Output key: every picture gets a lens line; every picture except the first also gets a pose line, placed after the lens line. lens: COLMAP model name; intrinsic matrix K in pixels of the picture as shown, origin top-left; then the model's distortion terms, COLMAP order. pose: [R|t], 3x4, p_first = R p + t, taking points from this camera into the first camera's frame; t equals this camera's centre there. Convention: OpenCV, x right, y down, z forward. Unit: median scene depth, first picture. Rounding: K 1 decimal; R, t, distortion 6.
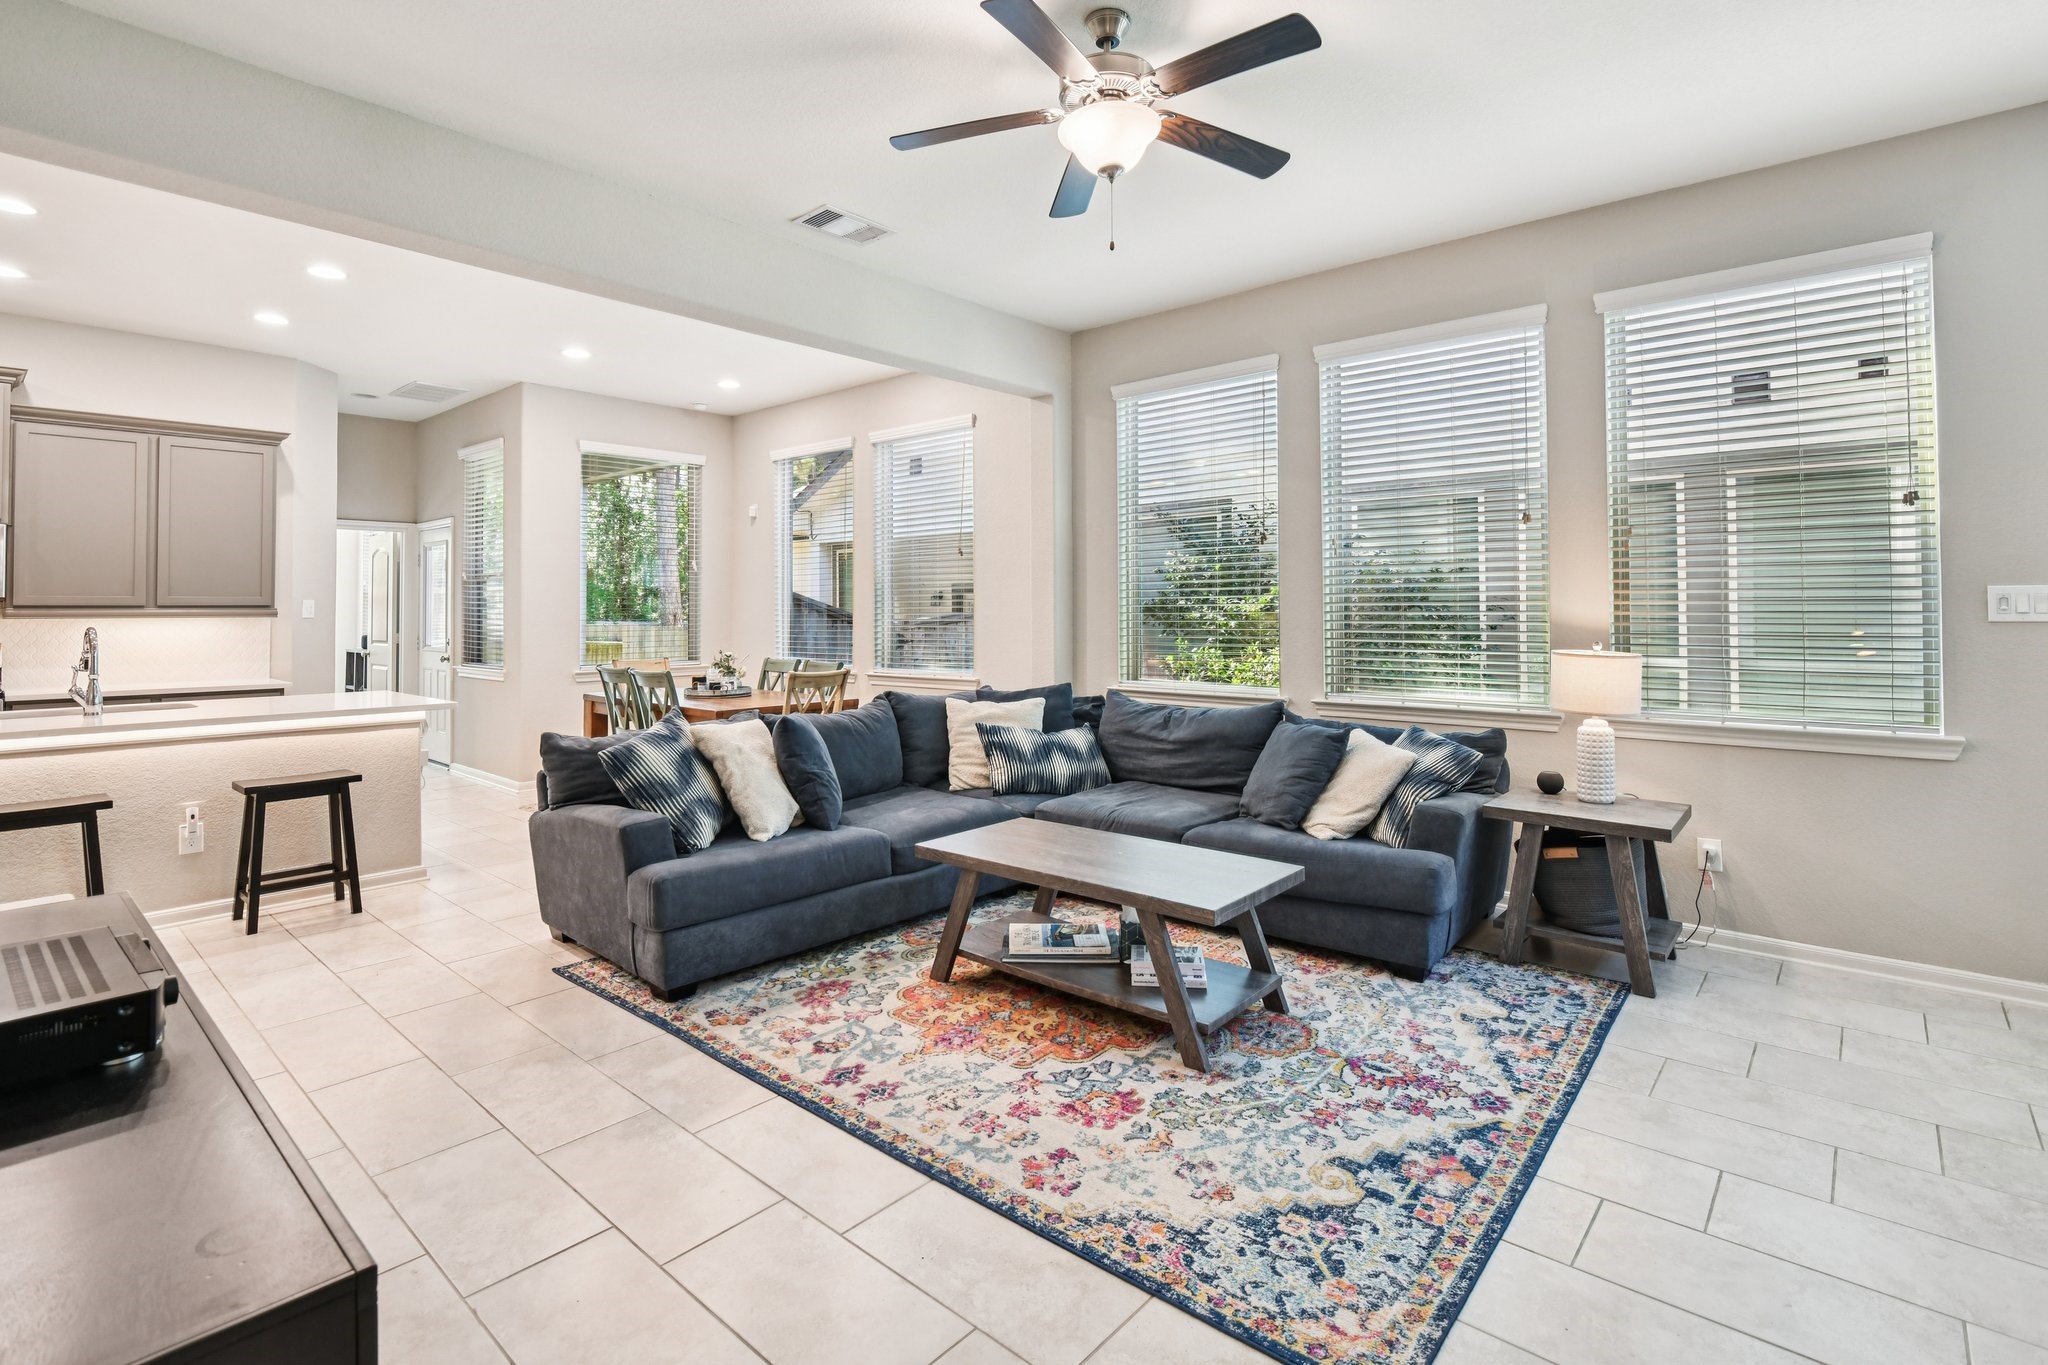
lens RADIAL K [[968.8, 0, 1011.8], [0, 968.8, 600.5], [0, 0, 1]] dist [-0.000613, -0.011767]
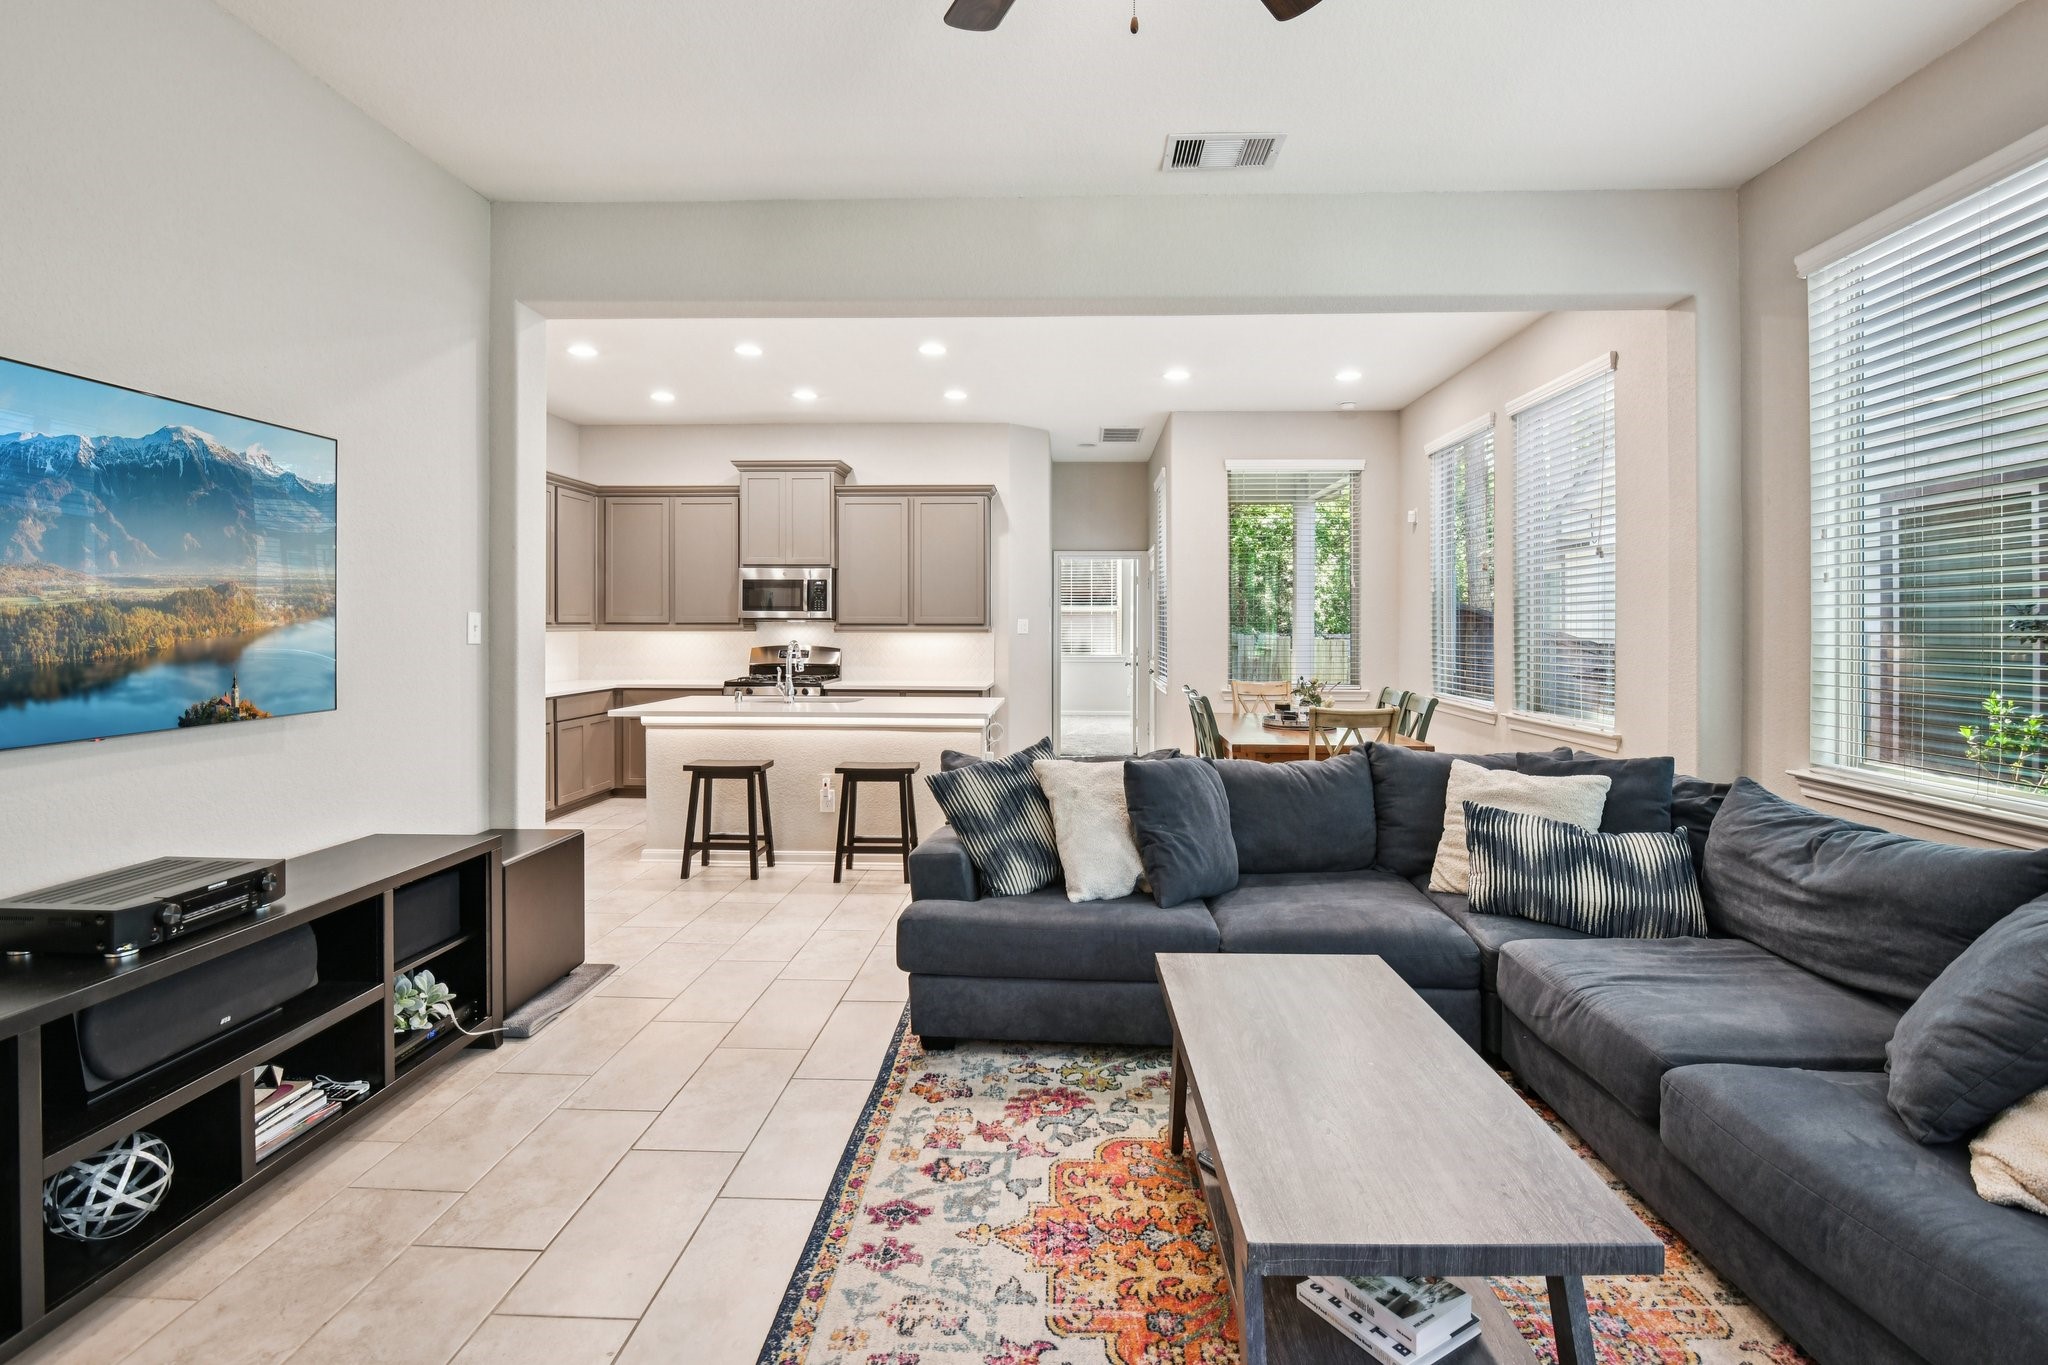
lens RADIAL K [[949.2, 0, 1031.3], [0, 949.2, 629.5], [0, 0, 1]] dist [-0.014446, -0.000842]
pose [[0.639522, 0.009249, -0.768718, 0.460251], [0.000902, 0.999918, 0.012782, -0.007414], [0.768773, -0.008868, 0.639461, 0.537681]]
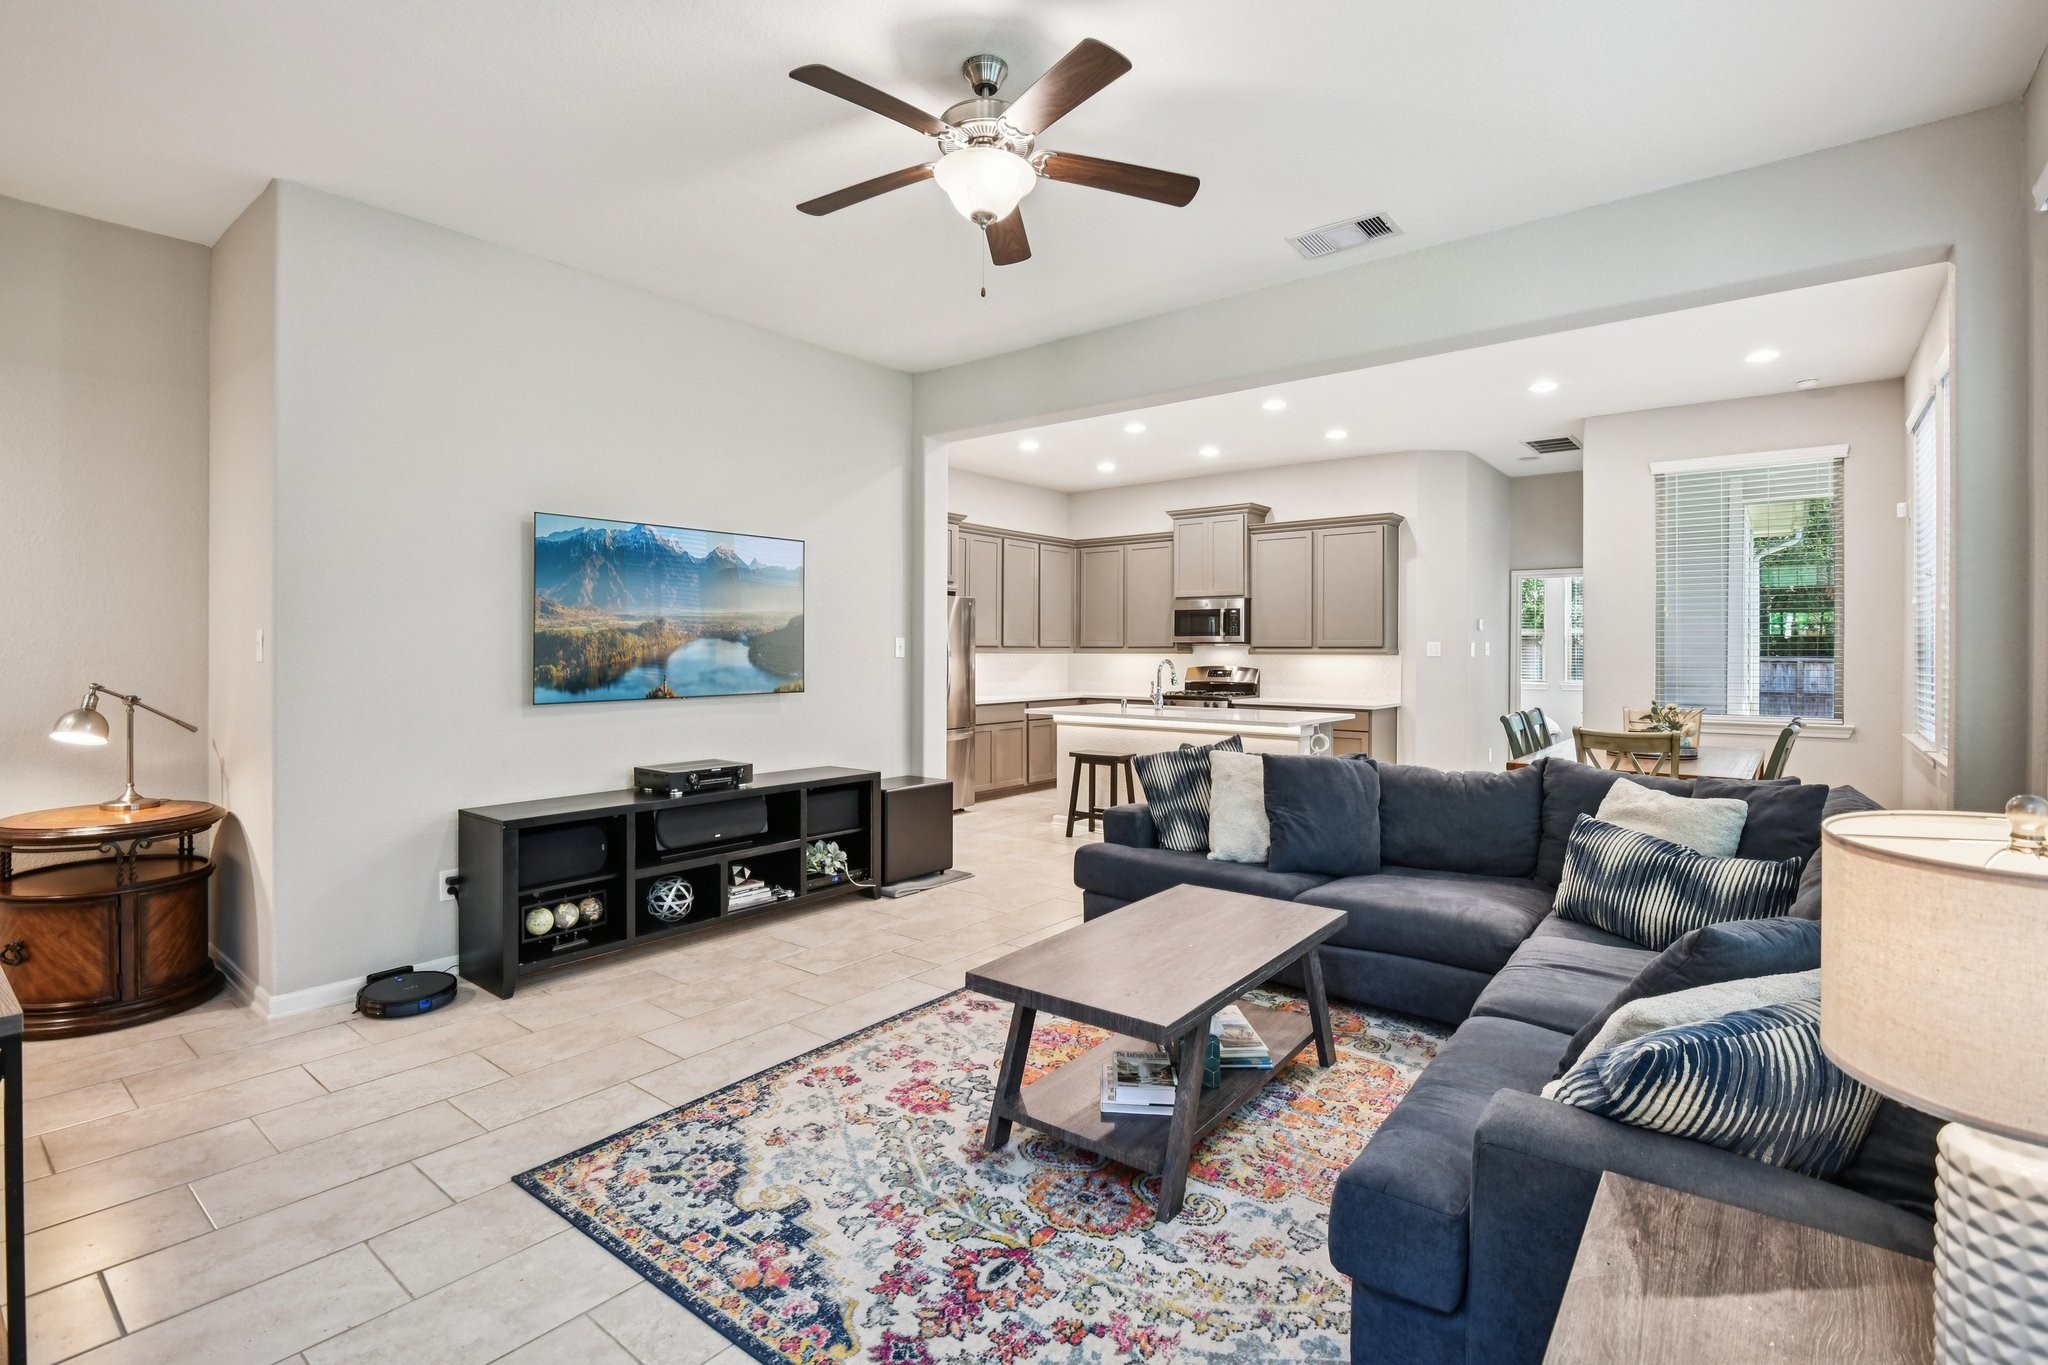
lens RADIAL K [[946.6, 0, 1017.9], [0, 946.6, 654.8], [0, 0, 1]] dist [-0.011003, -0.000494]
pose [[0.054966, 0.007978, -0.998456, 1.010697], [0.005256, 0.999952, 0.008279, 0.005930], [0.998474, -0.005703, 0.054922, 0.901130]]
